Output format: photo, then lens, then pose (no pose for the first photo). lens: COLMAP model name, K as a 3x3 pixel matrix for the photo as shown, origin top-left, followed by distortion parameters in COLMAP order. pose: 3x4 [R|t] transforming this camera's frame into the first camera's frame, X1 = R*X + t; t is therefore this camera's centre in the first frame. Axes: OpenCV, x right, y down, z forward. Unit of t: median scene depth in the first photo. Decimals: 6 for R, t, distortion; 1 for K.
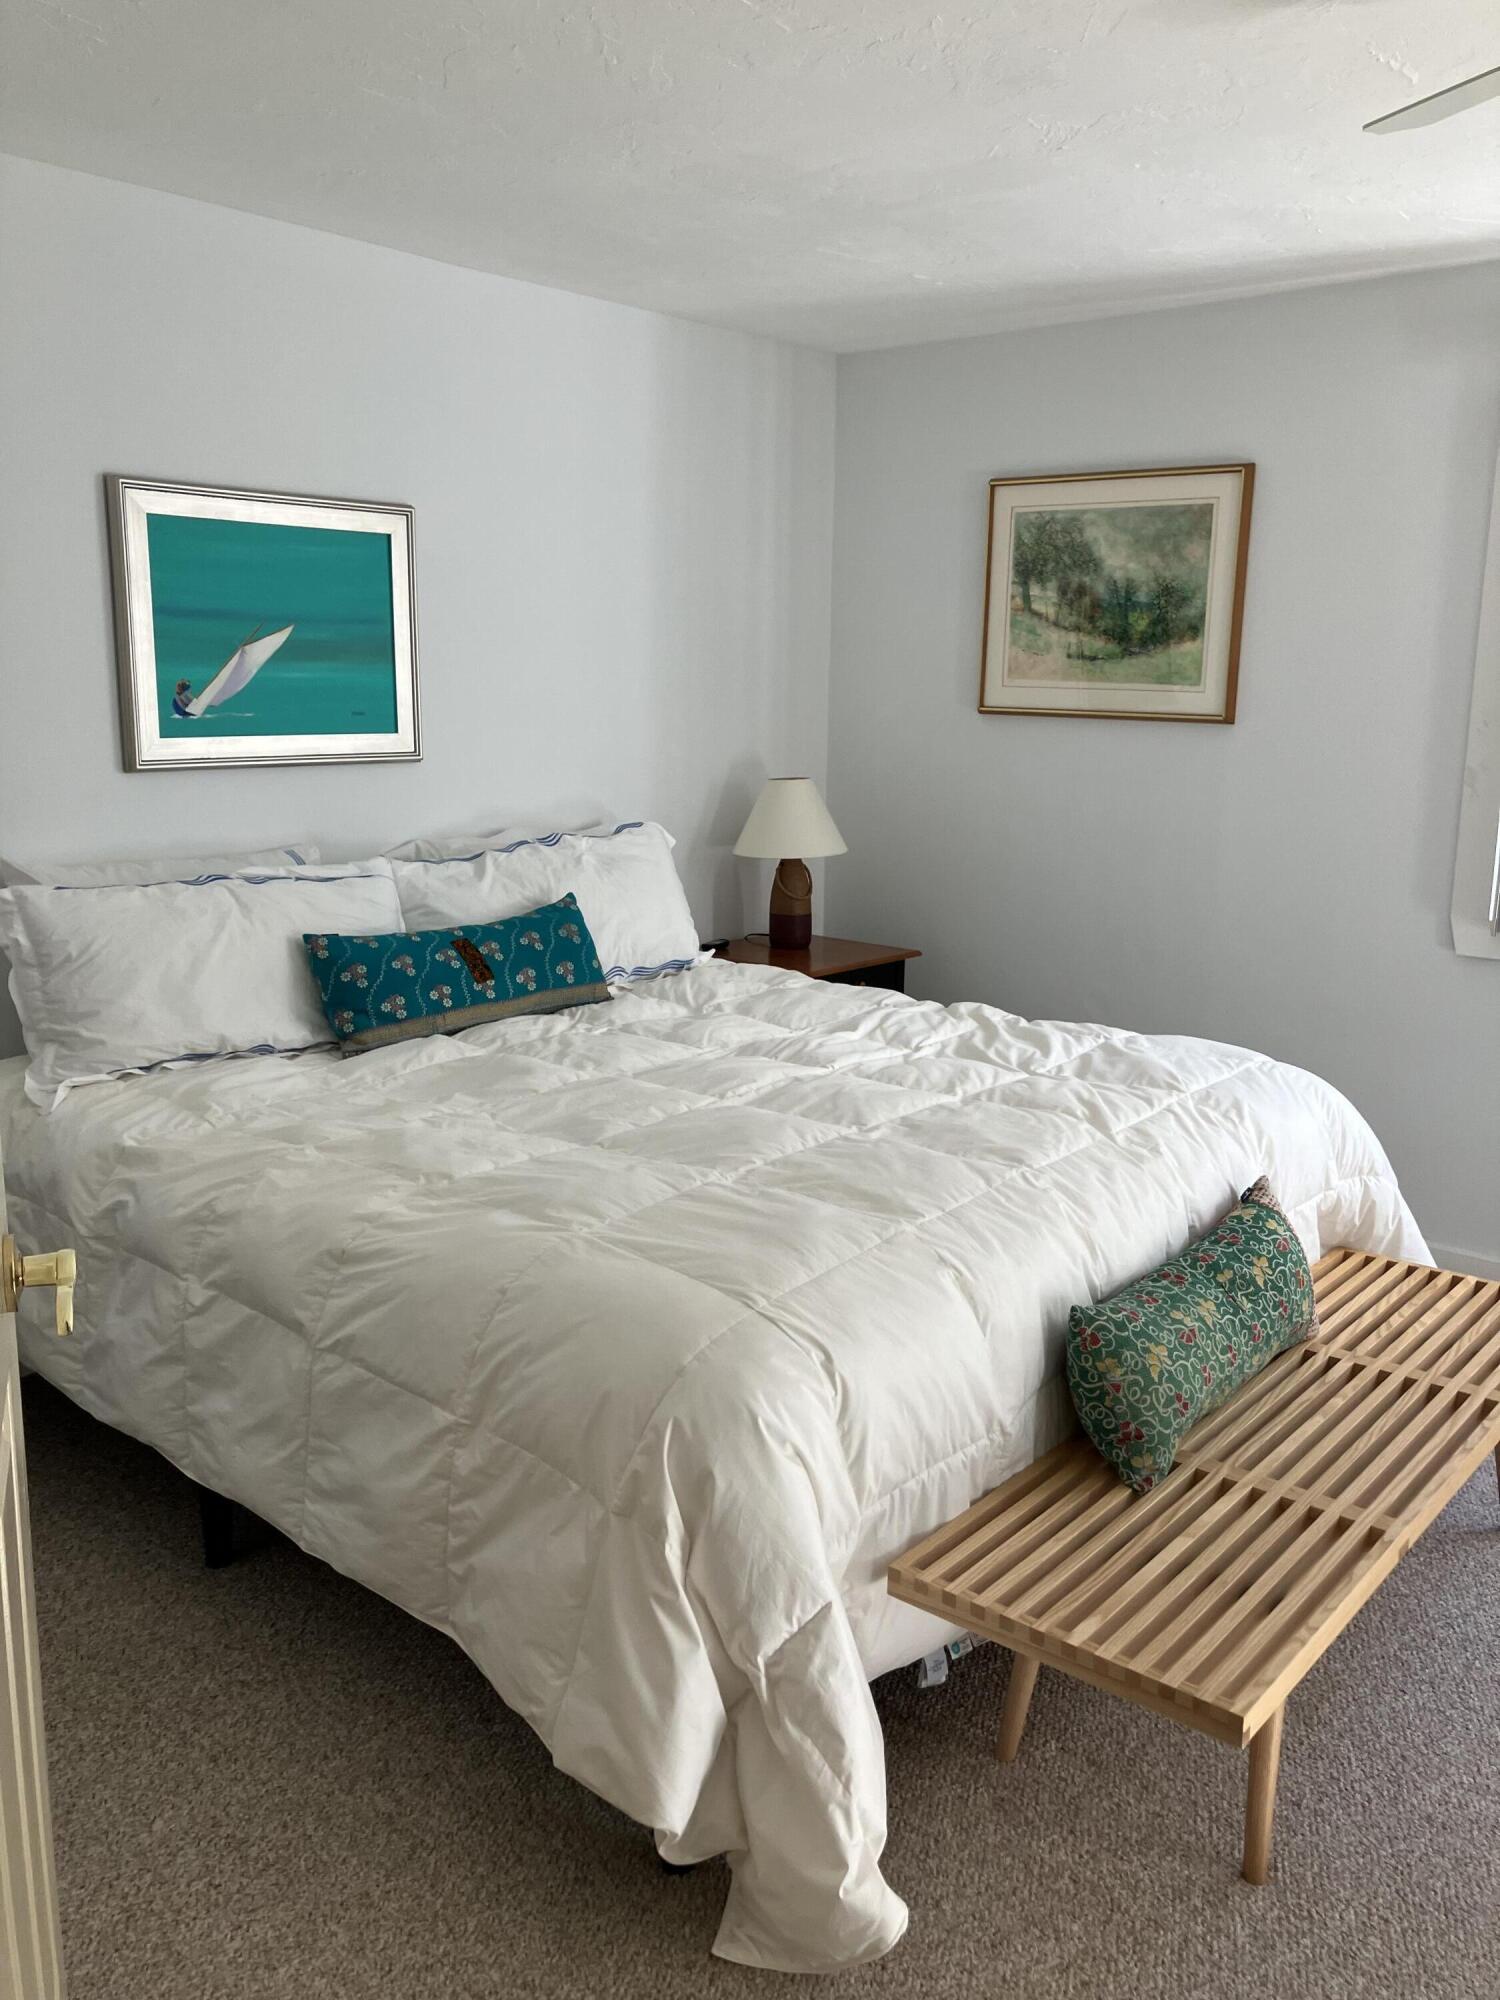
lens RADIAL K [[1610.7, 0, 779.0], [0, 1610.7, 996.1], [0, 0, 1]] dist [0.021664, -0.003473]
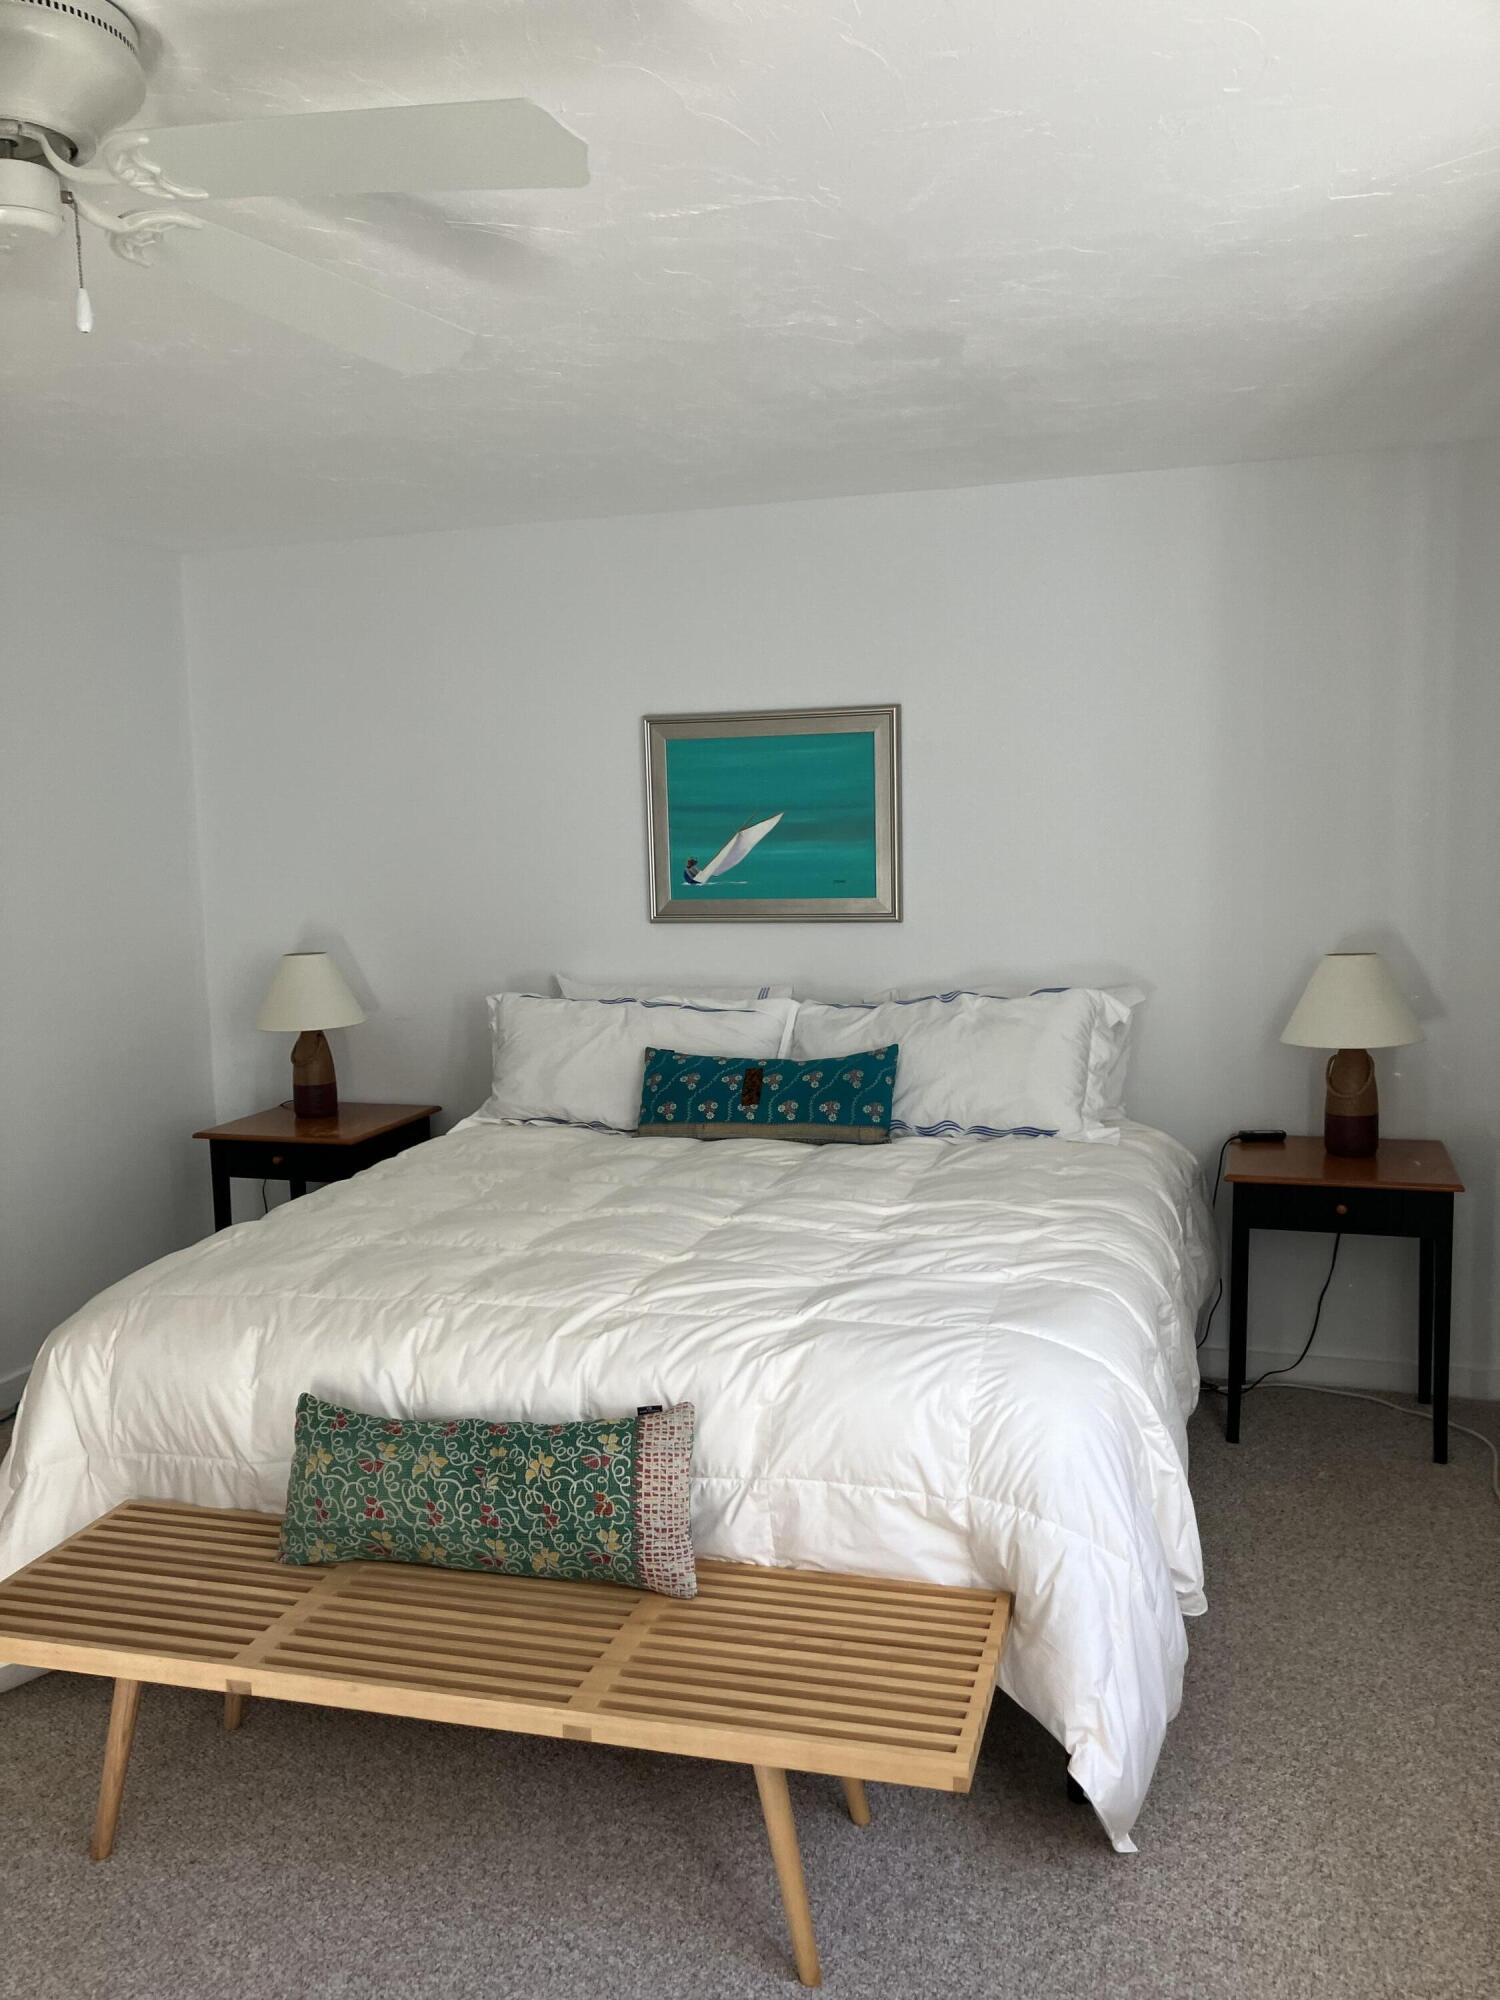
lens RADIAL K [[1610.7, 0, 779.0], [0, 1610.7, 996.1], [0, 0, 1]] dist [0.021664, -0.003473]
pose [[0.411674, 0.079061, -0.907895, 0.933117], [-0.150844, 0.988400, 0.017673, -0.116638], [0.898760, 0.129675, 0.418825, 0.516755]]
